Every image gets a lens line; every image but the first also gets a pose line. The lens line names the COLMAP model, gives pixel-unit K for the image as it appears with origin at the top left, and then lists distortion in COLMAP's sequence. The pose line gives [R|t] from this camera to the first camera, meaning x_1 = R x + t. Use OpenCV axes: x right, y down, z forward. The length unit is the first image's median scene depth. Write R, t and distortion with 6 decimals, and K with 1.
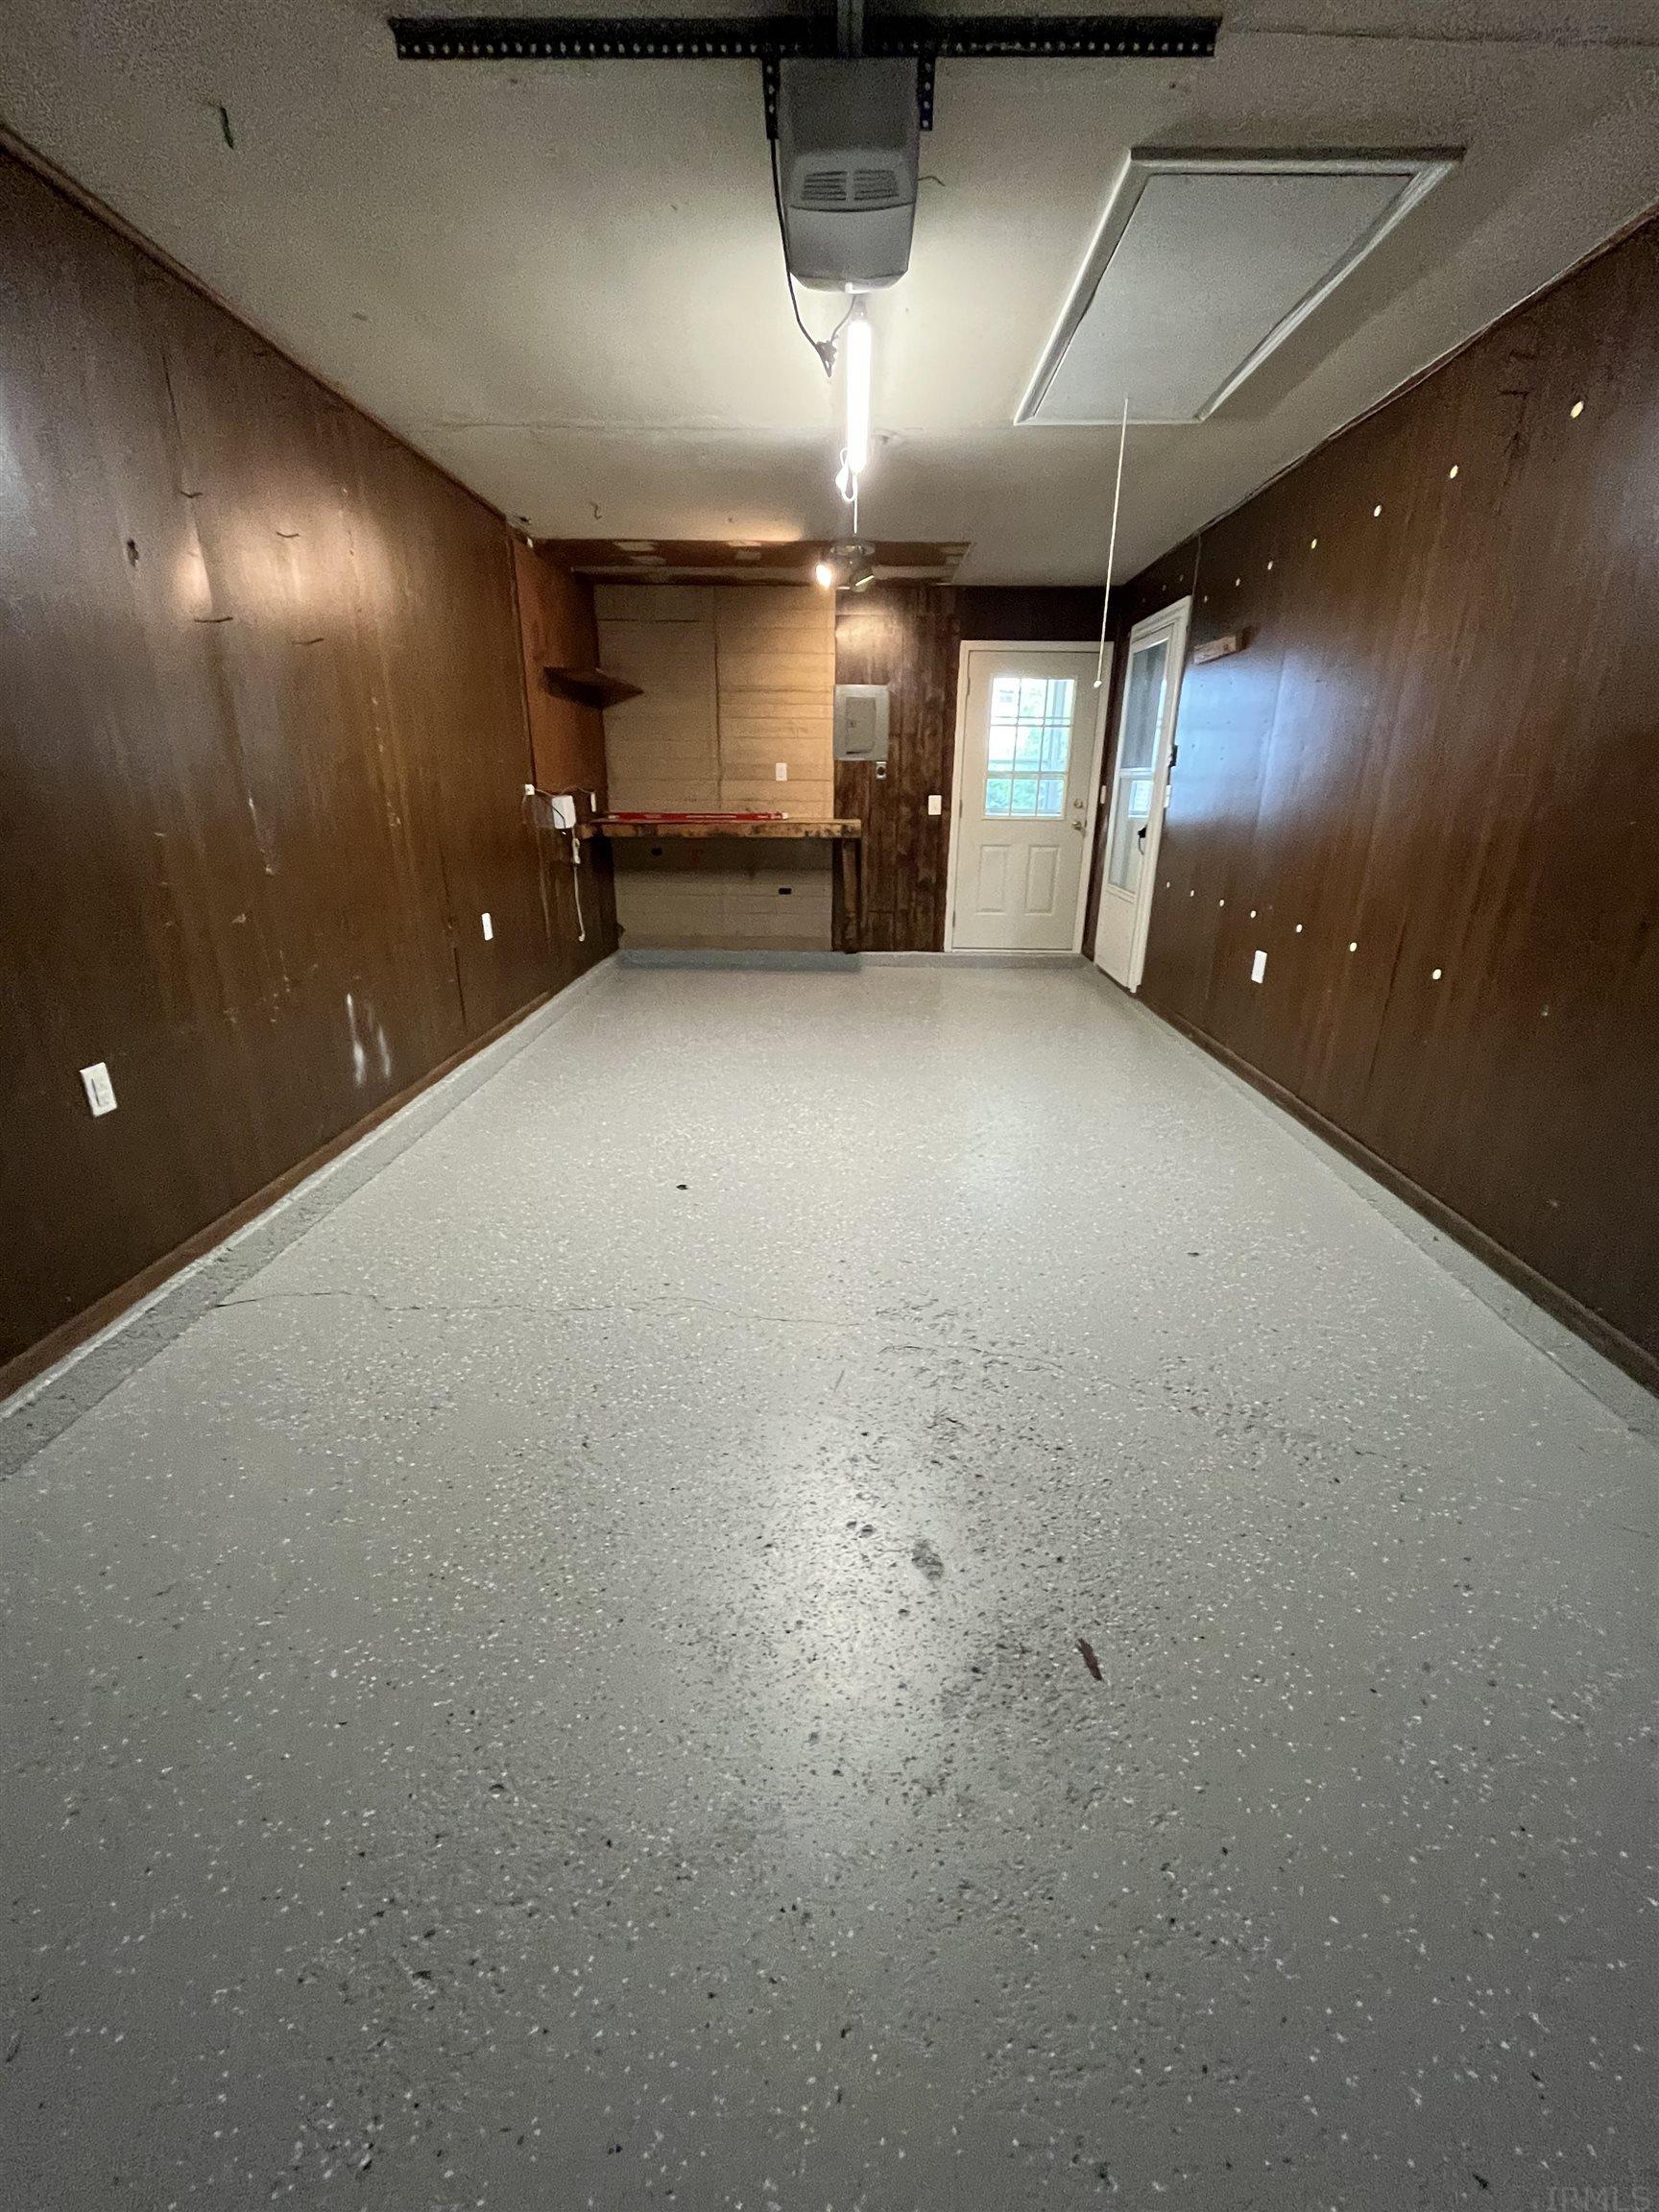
lens RADIAL K [[896.7, 0, 832.2], [0, 896.7, 1105.8], [0, 0, 1]] dist [0.000854, 0.000031]
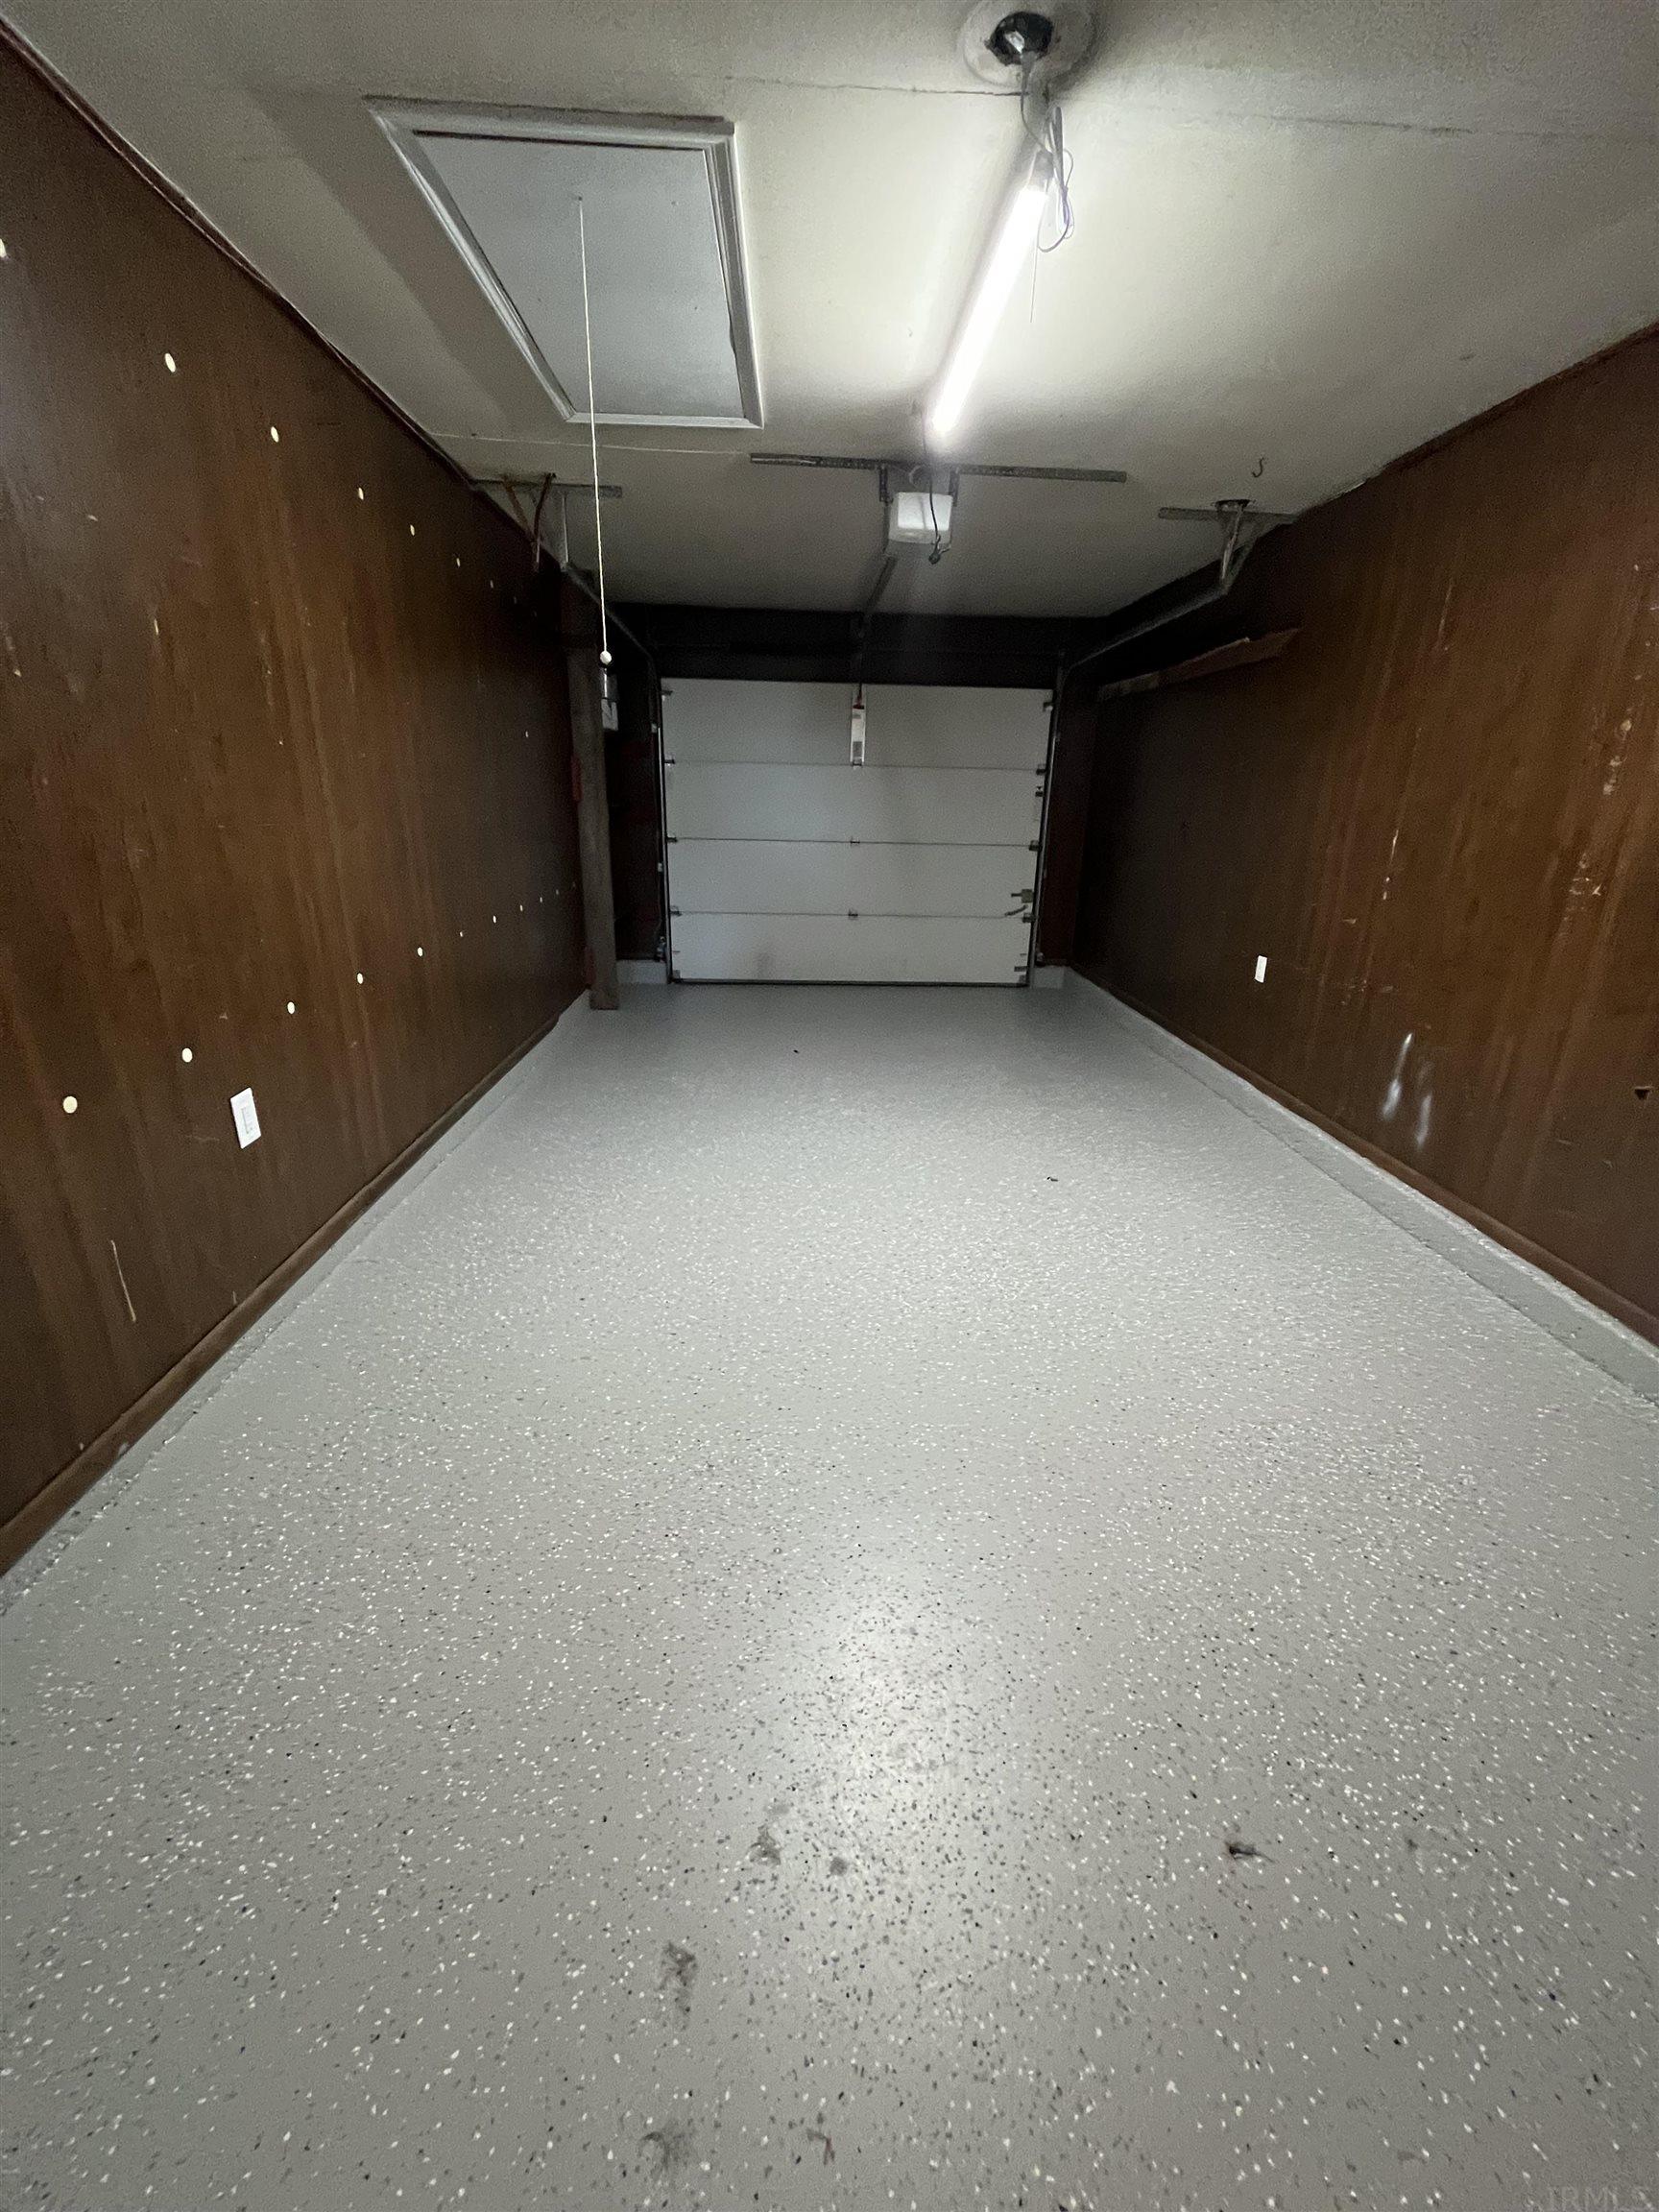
lens RADIAL K [[896.7, 0, 836.6], [0, 896.7, 1104.1], [0, 0, 1]] dist [0.000854, 0.000031]
pose [[-0.997192, -0.007543, -0.074508, 0.328346], [-0.053146, 0.772239, 0.633106, -1.214923], [0.052763, 0.635288, -0.770471, 3.259664]]
